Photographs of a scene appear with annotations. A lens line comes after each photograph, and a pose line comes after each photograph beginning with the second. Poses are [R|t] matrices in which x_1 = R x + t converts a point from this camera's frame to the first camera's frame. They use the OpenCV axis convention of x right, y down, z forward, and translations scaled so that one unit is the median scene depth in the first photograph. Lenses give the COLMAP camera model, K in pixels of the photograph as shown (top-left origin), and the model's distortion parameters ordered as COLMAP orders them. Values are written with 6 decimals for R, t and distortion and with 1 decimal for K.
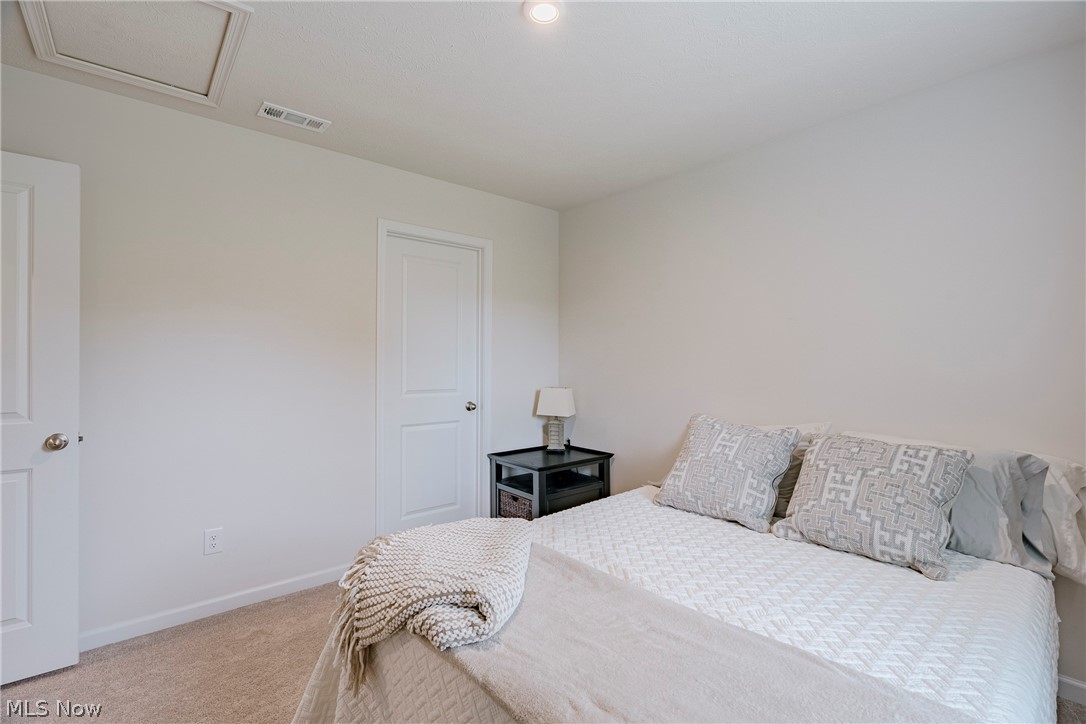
lens RADIAL K [[495.3, 0, 542.9], [0, 495.3, 363.3], [0, 0, 1]] dist [-0.000533, -0.000037]
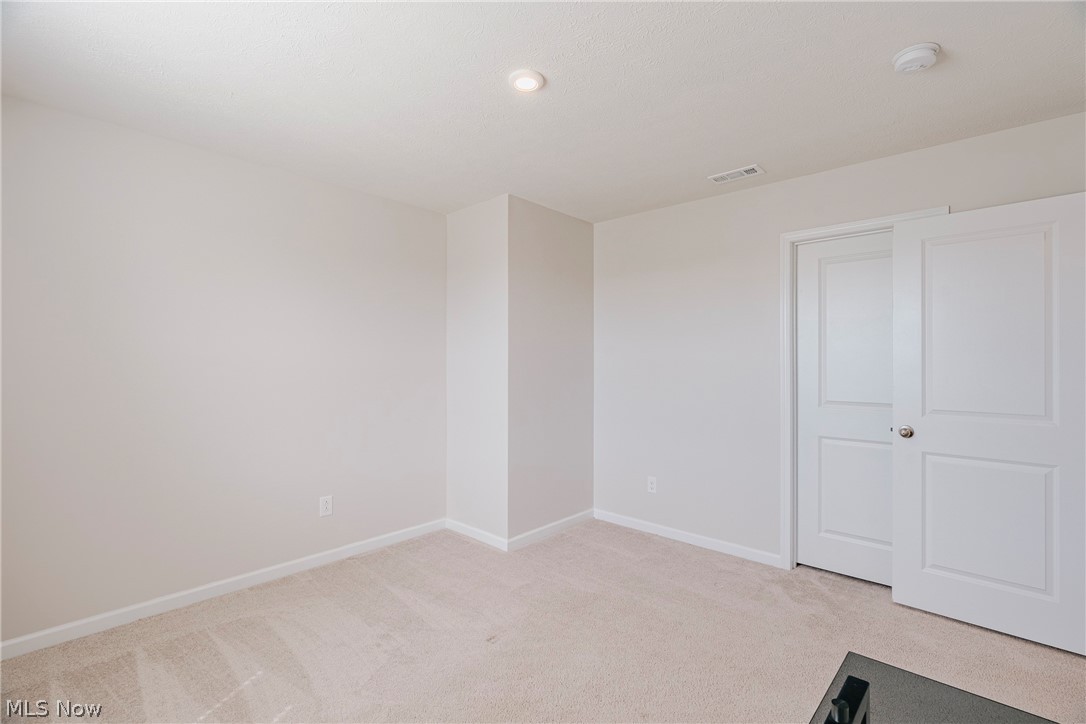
lens RADIAL K [[495.3, 0, 543.2], [0, 495.3, 361.2], [0, 0, 1]] dist [-0.000533, -0.000037]
pose [[0.130260, -0.017835, -0.991319, 0.606598], [-0.005940, 0.999806, -0.018768, -0.001022], [0.991462, 0.008333, 0.130129, 0.335176]]
